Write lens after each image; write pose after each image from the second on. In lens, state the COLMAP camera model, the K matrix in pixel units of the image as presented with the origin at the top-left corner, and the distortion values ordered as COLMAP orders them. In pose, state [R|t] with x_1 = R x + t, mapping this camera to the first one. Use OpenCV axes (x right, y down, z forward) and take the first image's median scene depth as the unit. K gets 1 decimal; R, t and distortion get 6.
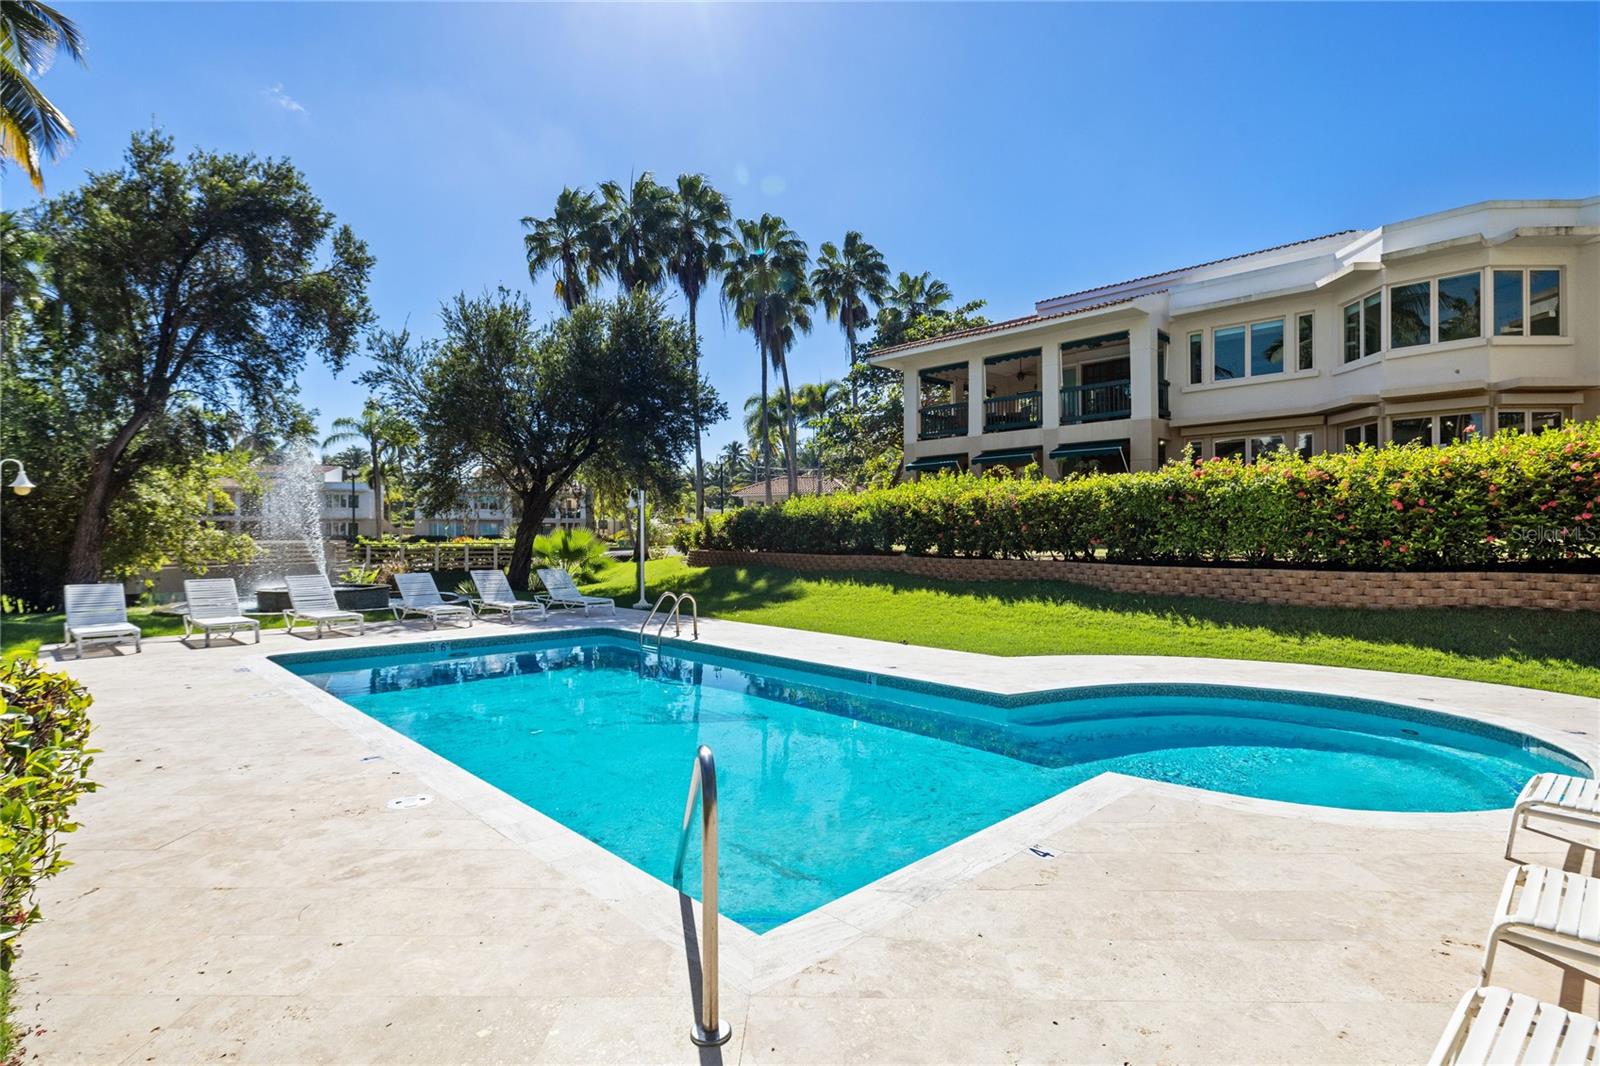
lens RADIAL K [[814.9, 0, 802.0], [0, 814.9, 528.3], [0, 0, 1]] dist [0.001026, 0.000237]
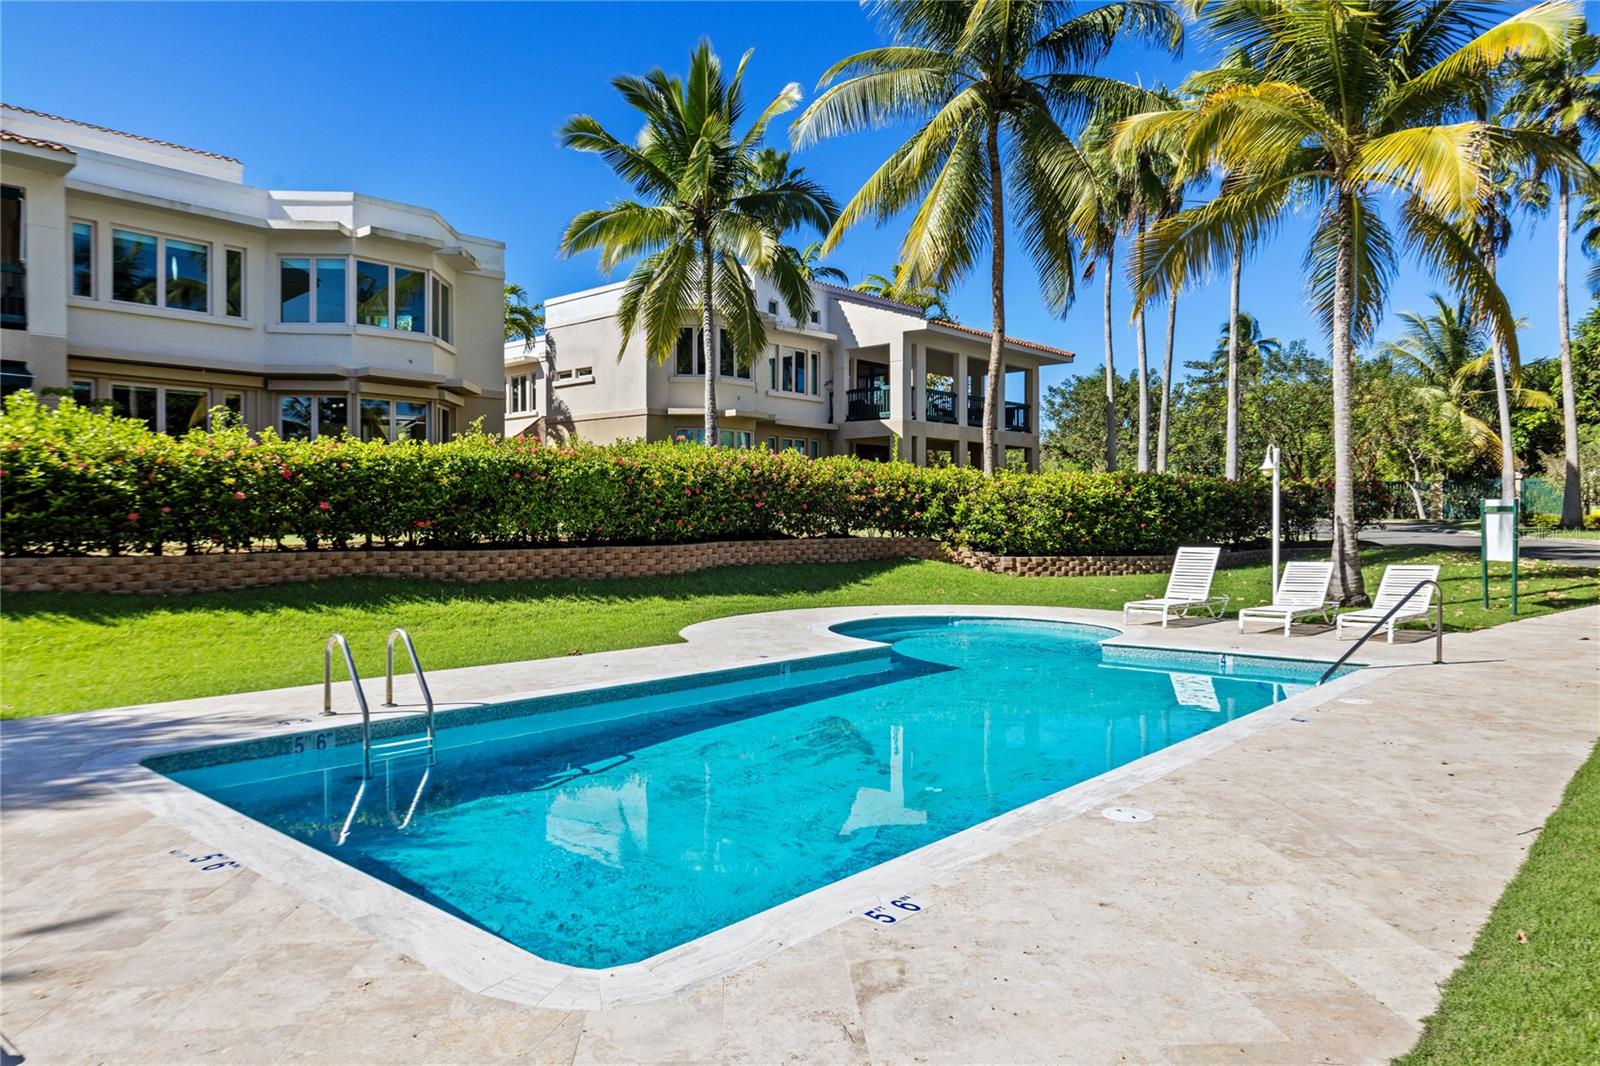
lens RADIAL K [[1064.7, 0, 804.9], [0, 1064.7, 532.1], [0, 0, 1]] dist [0.009150, 0.002068]
pose [[-0.096081, -0.011389, 0.995308, -0.593274], [-0.005357, 0.999926, 0.010925, 0.009608], [-0.995359, -0.004282, -0.096135, 0.603869]]
